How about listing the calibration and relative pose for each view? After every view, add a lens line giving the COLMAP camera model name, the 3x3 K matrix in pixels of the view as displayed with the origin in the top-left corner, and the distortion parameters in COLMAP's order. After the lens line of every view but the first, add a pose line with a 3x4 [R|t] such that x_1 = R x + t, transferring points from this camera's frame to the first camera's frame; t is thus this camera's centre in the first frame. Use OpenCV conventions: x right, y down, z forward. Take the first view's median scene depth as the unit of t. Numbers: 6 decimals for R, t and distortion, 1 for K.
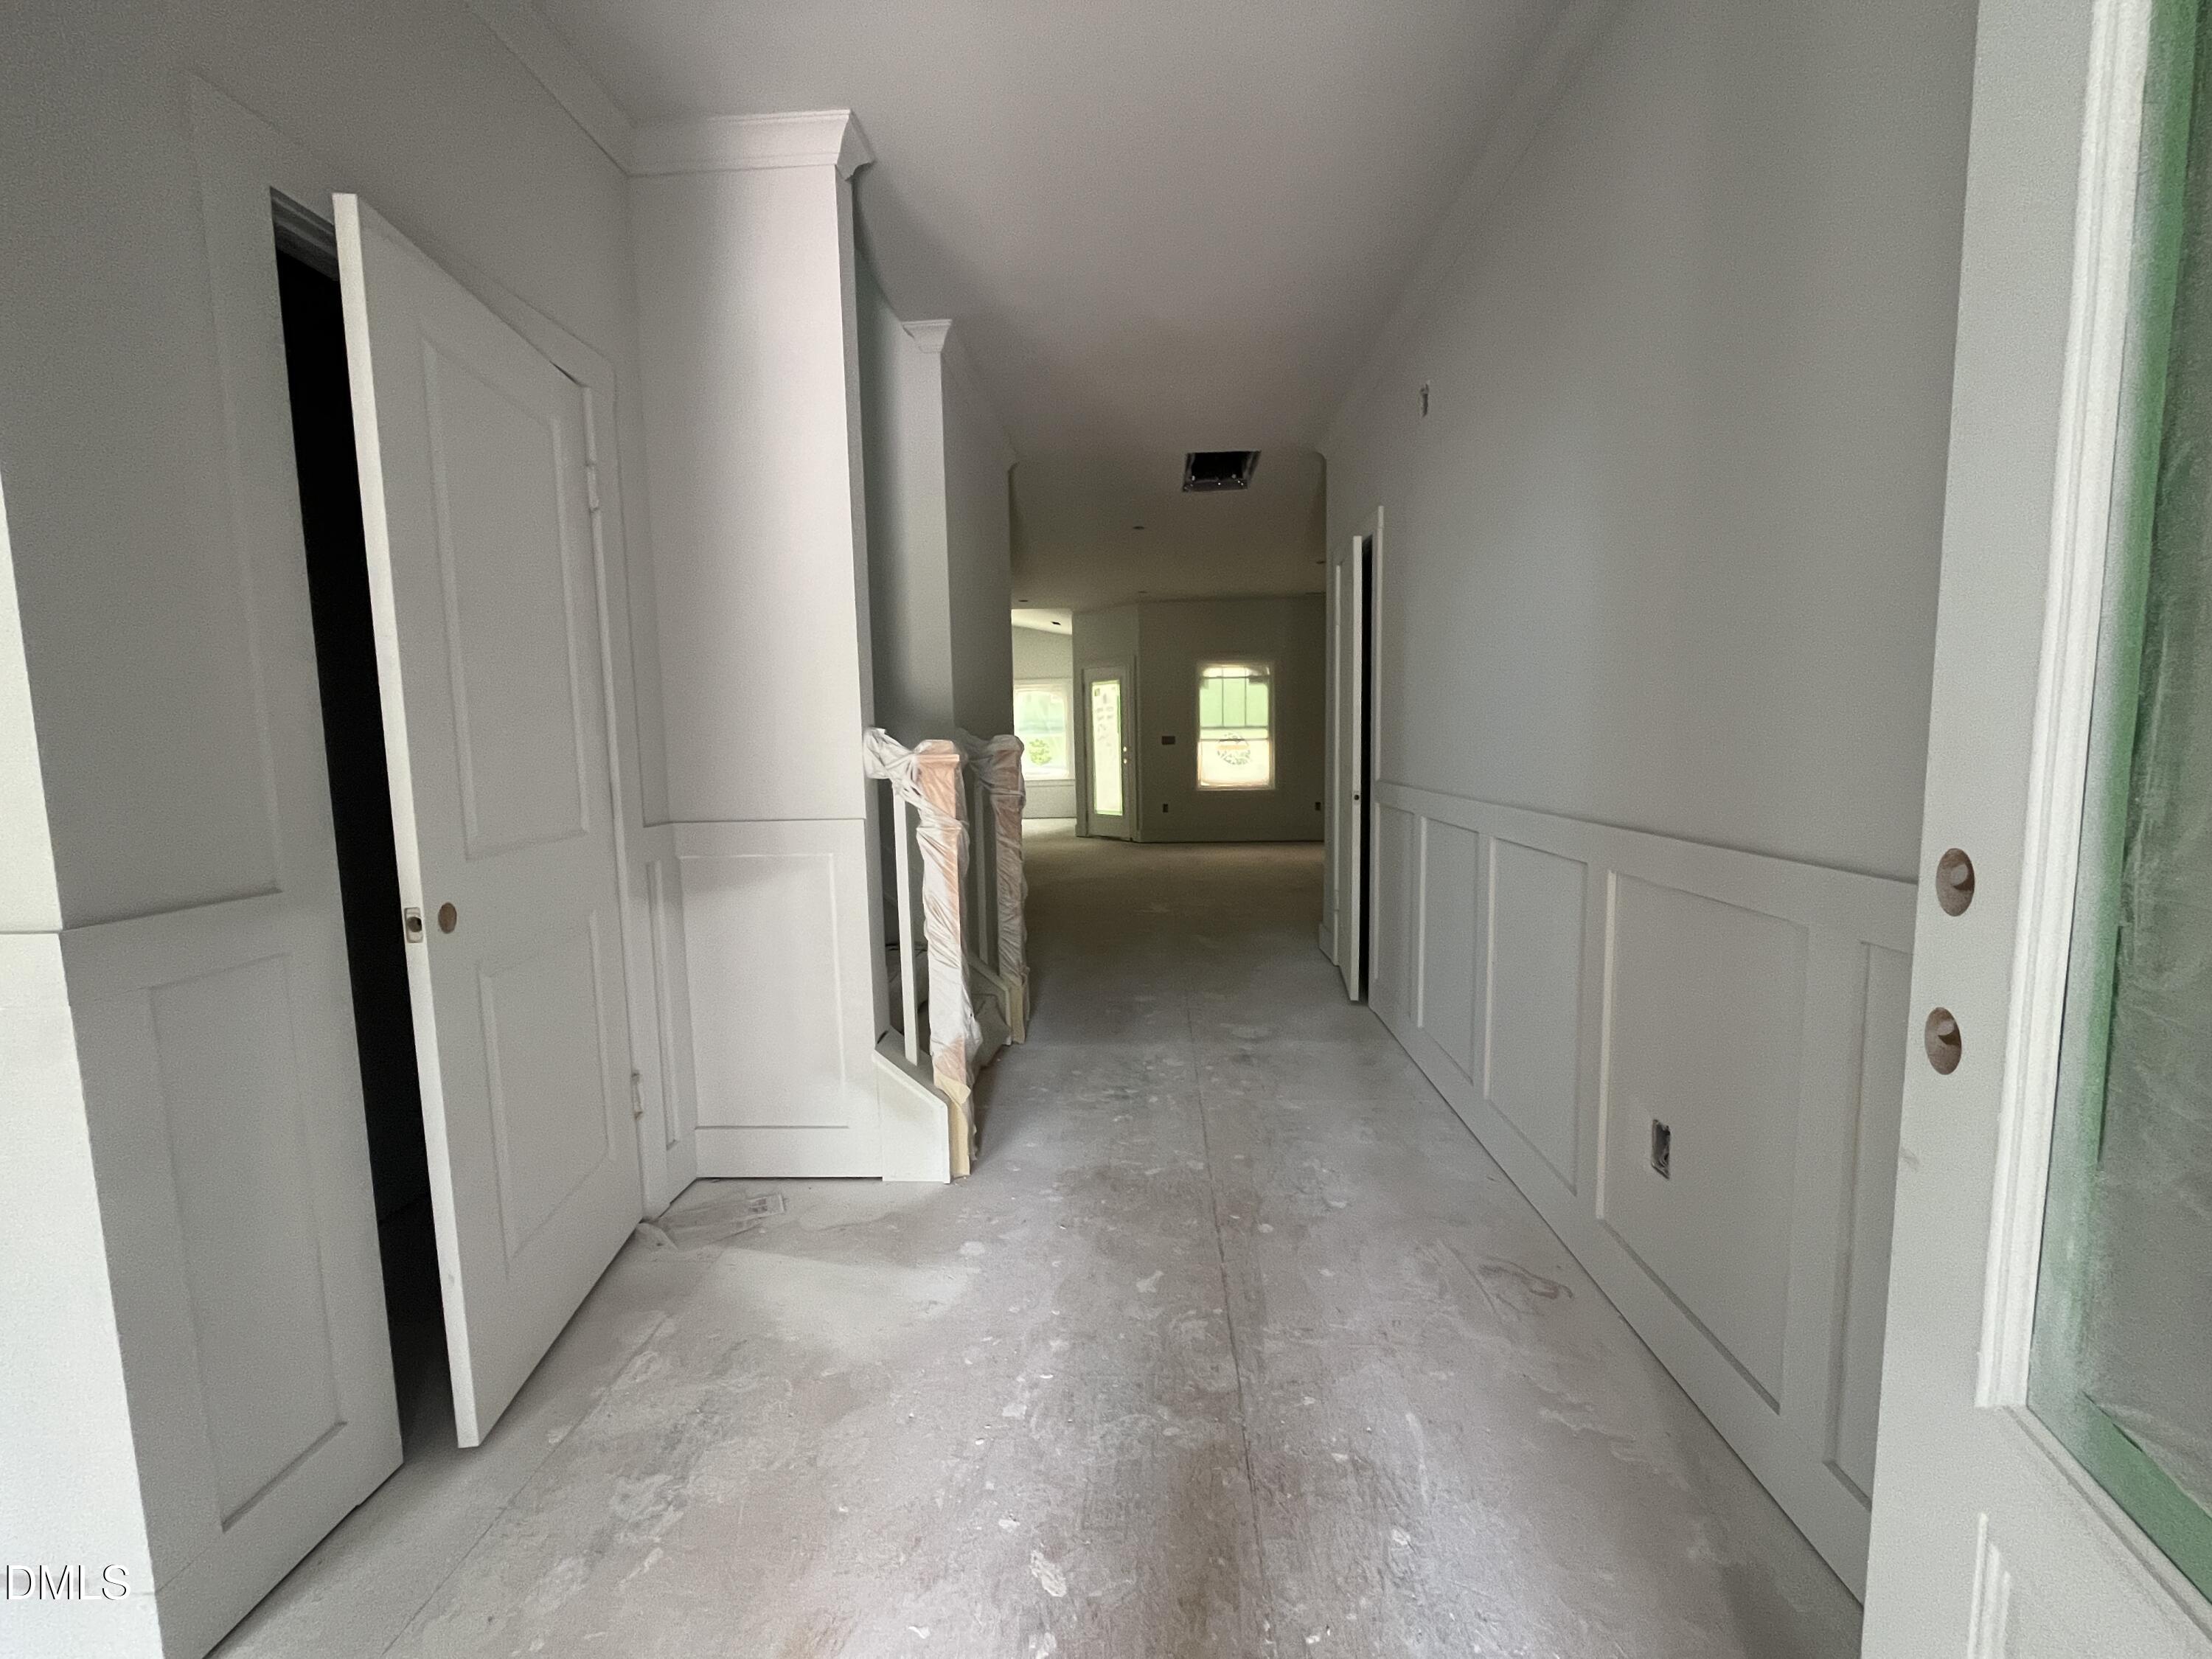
lens RADIAL K [[898.2, 0, 1106.5], [0, 898.2, 823.3], [0, 0, 1]] dist [0.000805, 0.000204]
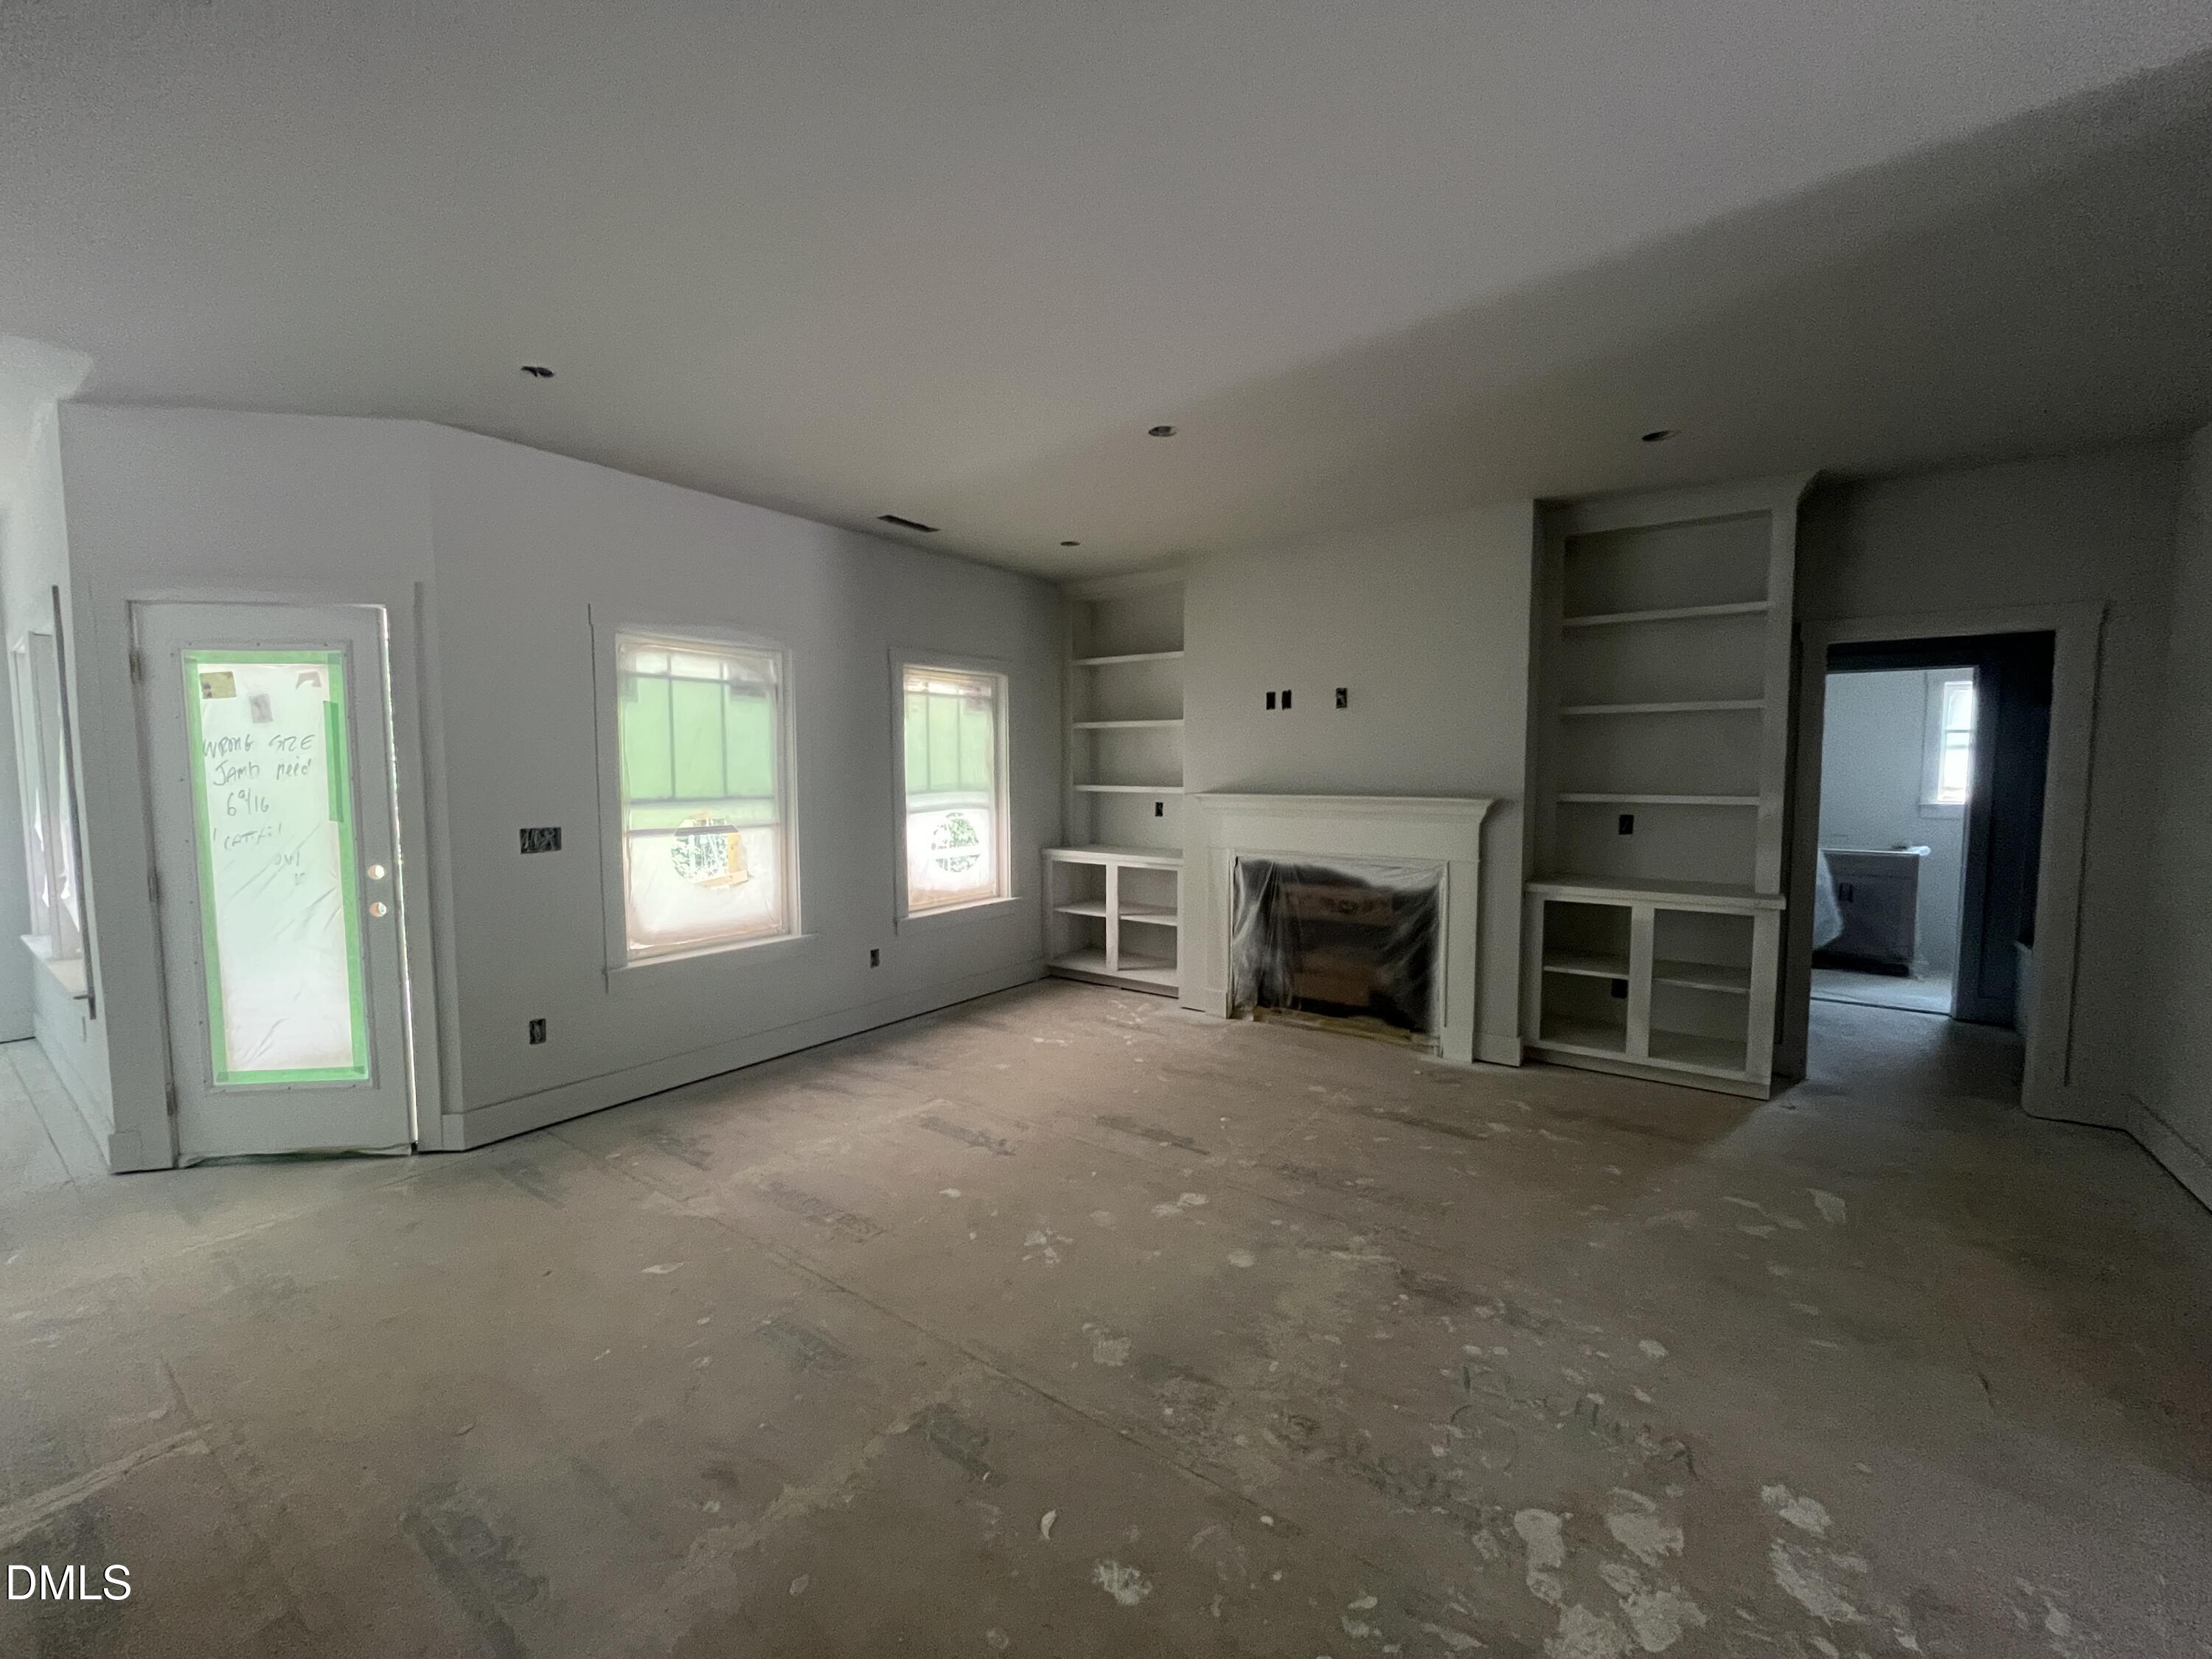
lens RADIAL K [[898.2, 0, 1100.5], [0, 898.2, 837.7], [0, 0, 1]] dist [0.000805, 0.000204]
pose [[0.553048, -0.046244, 0.831865, -0.104471], [0.077732, 0.996967, 0.003744, -0.076074], [-0.829515, 0.062592, 0.554966, 0.613214]]
